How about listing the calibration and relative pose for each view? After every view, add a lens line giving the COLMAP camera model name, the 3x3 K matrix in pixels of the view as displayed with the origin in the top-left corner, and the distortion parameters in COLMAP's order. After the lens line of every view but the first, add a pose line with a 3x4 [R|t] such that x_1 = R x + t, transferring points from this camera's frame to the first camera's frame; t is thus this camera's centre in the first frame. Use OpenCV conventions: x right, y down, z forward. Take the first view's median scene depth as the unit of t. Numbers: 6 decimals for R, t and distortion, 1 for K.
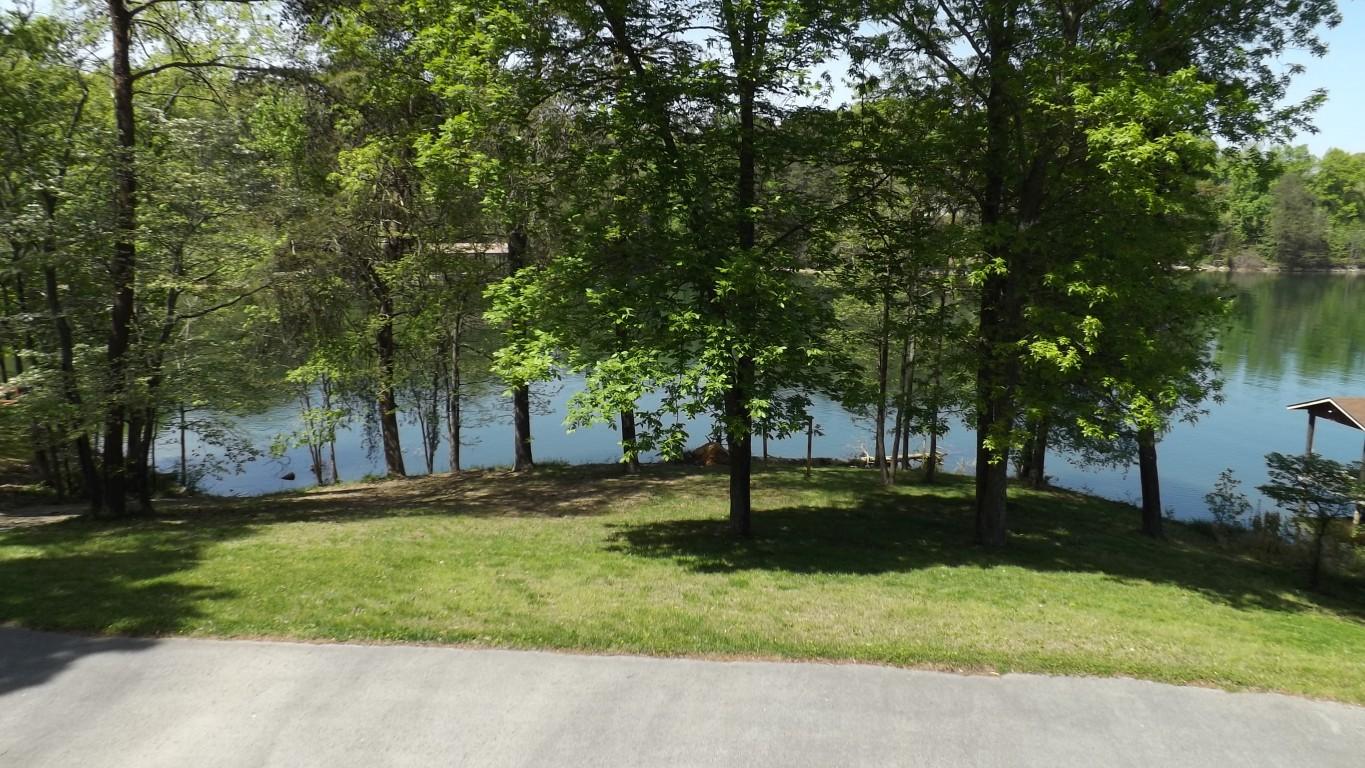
lens RADIAL K [[975.5, 0, 691.2], [0, 975.5, 397.4], [0, 0, 1]] dist [-0.060553, 0.013576]
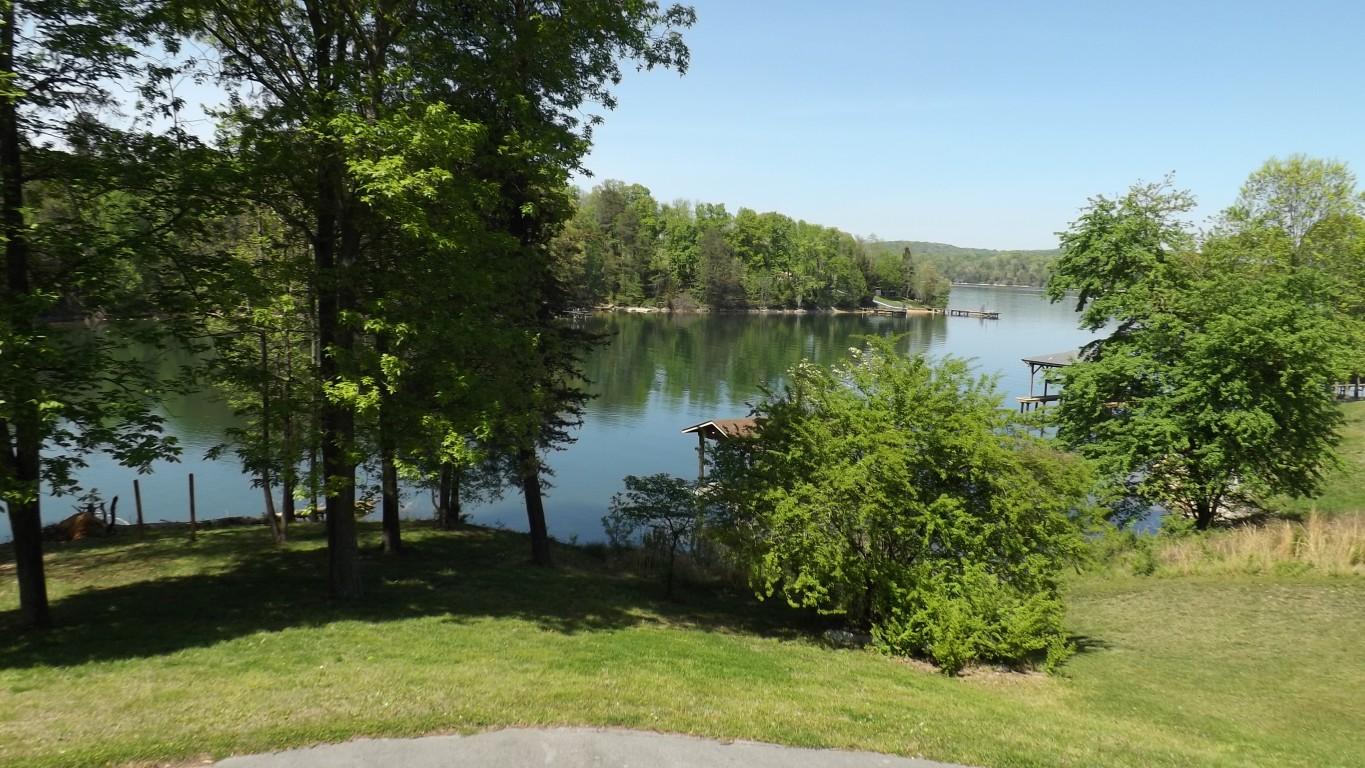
lens RADIAL K [[975.5, 0, 670.6], [0, 975.5, 389.1], [0, 0, 1]] dist [-0.060553, 0.013576]
pose [[0.874736, -0.039669, 0.482973, 0.099408], [0.065243, 0.997210, -0.036260, 0.002502], [-0.480188, 0.063229, 0.874884, 0.007093]]
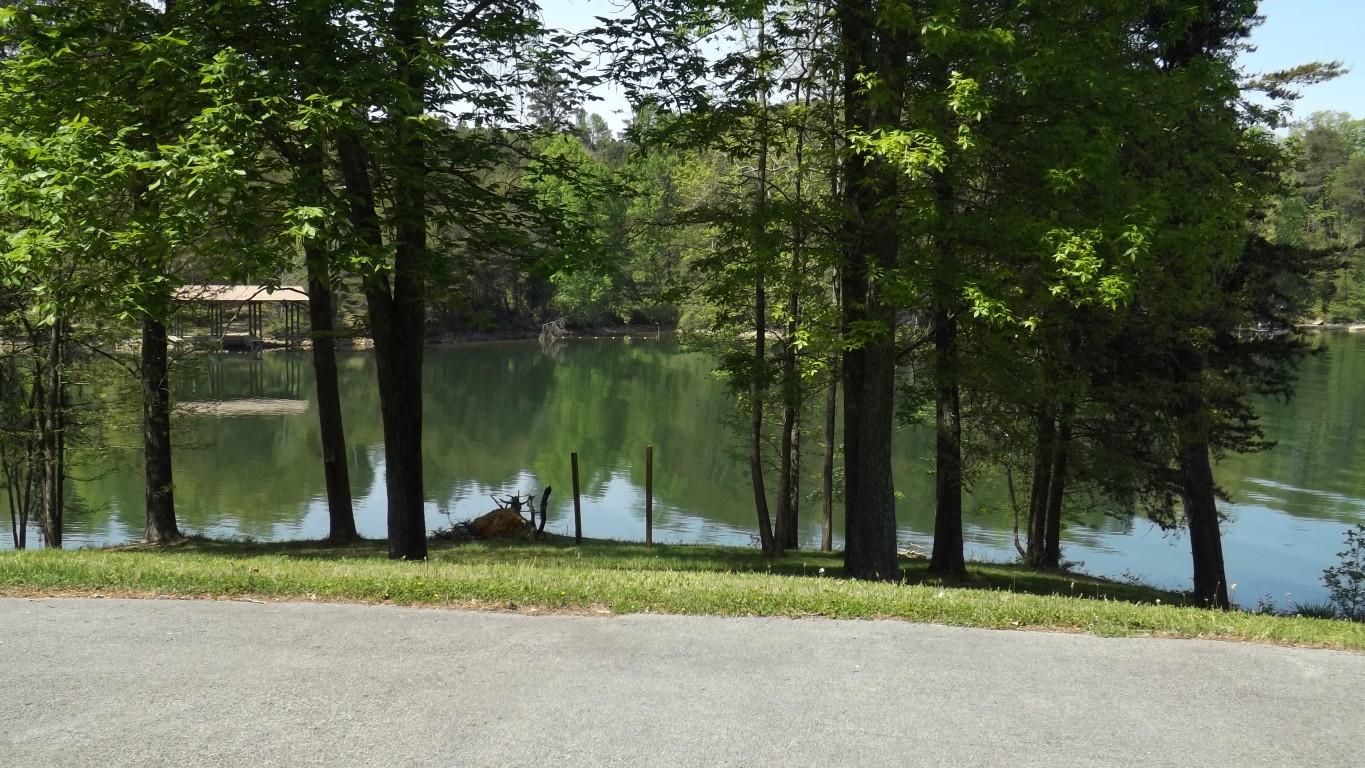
lens RADIAL K [[1516.3, 0, 682.5], [0, 1516.3, 412.7], [0, 0, 1]] dist [0.026585, 0.000000]
pose [[0.998717, -0.004118, 0.050470, 0.113402], [0.008298, 0.996524, -0.082890, 0.090241], [-0.049953, 0.083203, 0.995280, 0.097472]]
